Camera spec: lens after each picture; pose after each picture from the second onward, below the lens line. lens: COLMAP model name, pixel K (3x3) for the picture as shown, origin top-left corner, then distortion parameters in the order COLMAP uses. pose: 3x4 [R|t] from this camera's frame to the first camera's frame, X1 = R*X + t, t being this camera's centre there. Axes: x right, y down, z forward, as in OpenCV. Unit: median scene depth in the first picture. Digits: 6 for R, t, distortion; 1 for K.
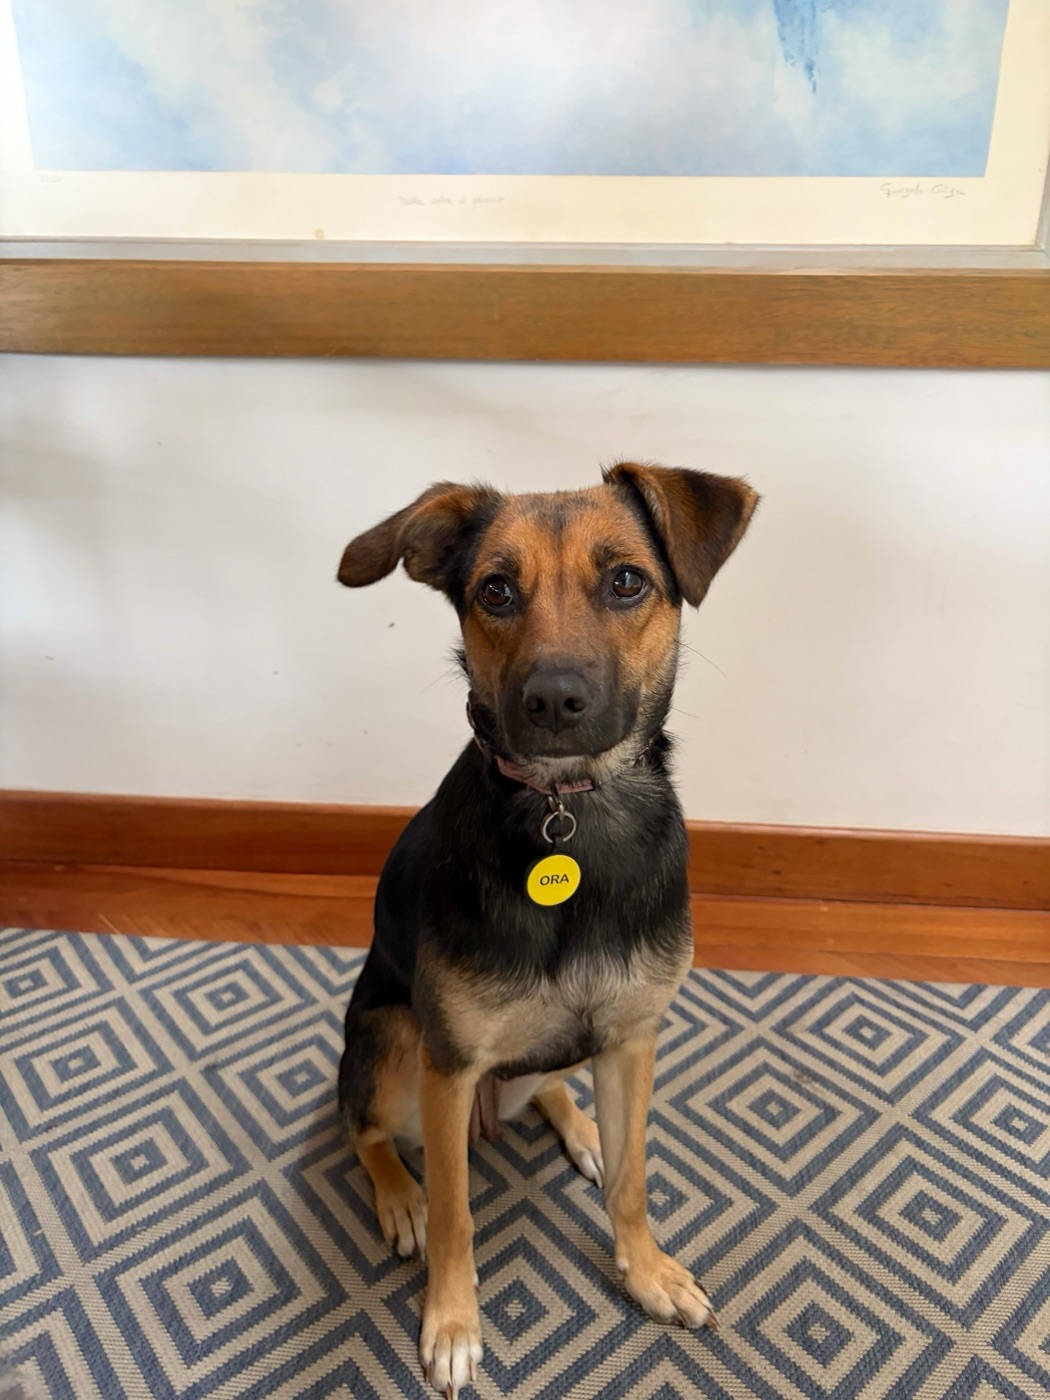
lens RADIAL K [[1066.4, 0, 528.6], [0, 1066.4, 685.7], [0, 0, 1]] dist [-0.053794, 0.096072]
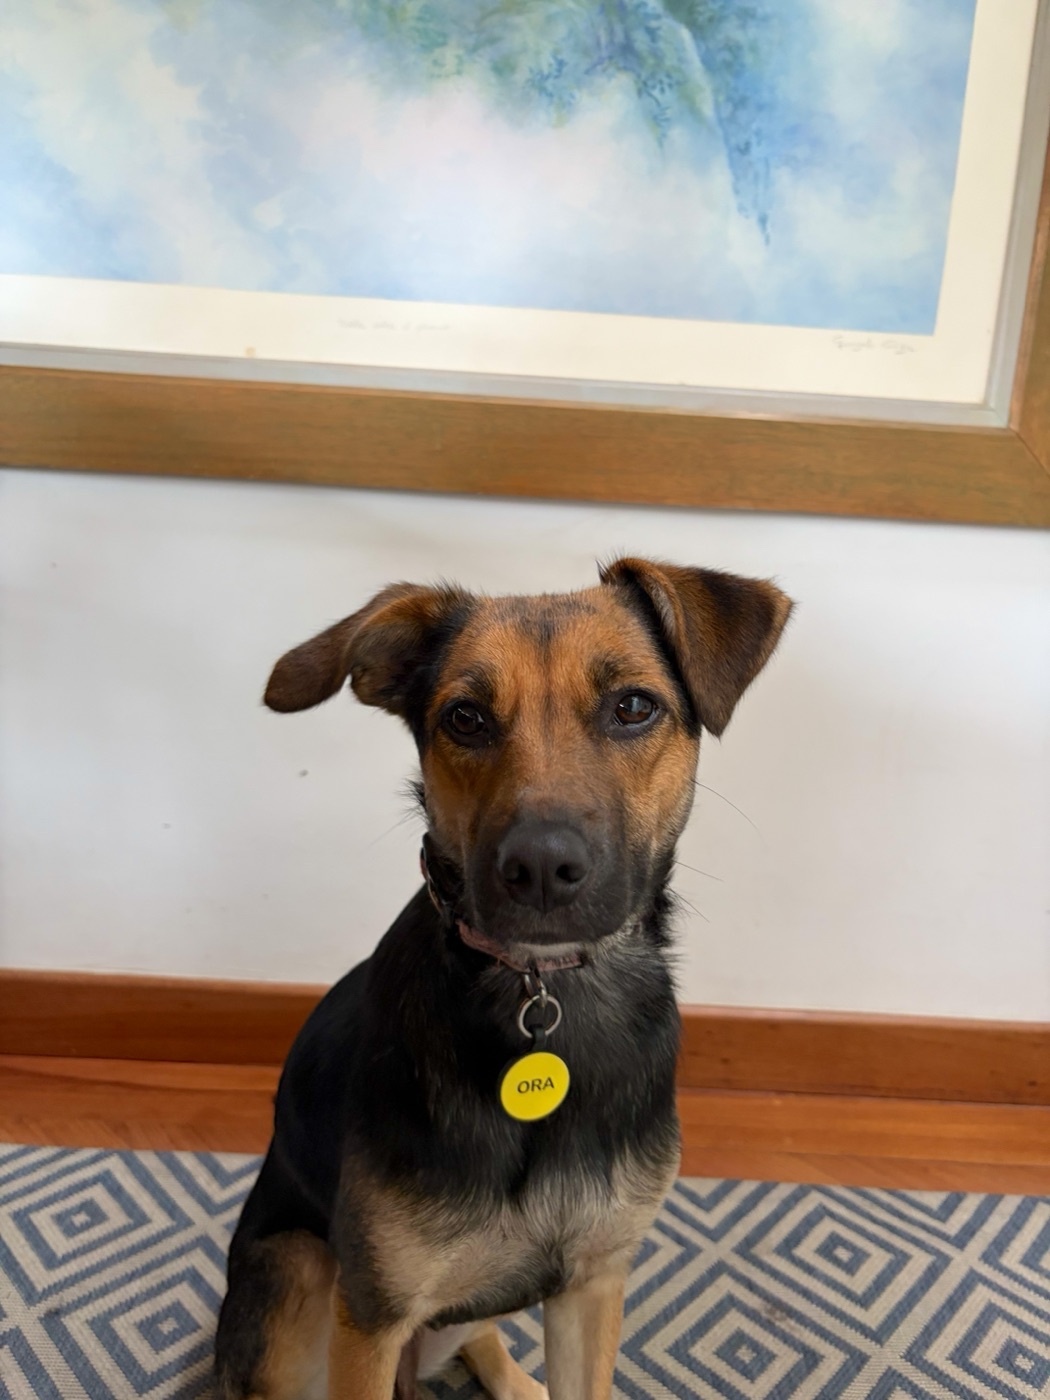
lens RADIAL K [[1045.6, 0, 525.0], [0, 1045.6, 700.0], [0, 0, 1]] dist [0.039420, -0.066203]
pose [[0.994897, 0.032142, 0.095634, -0.035605], [-0.016826, 0.987480, -0.156844, 0.020357], [-0.099478, 0.154434, 0.982982, 0.113768]]
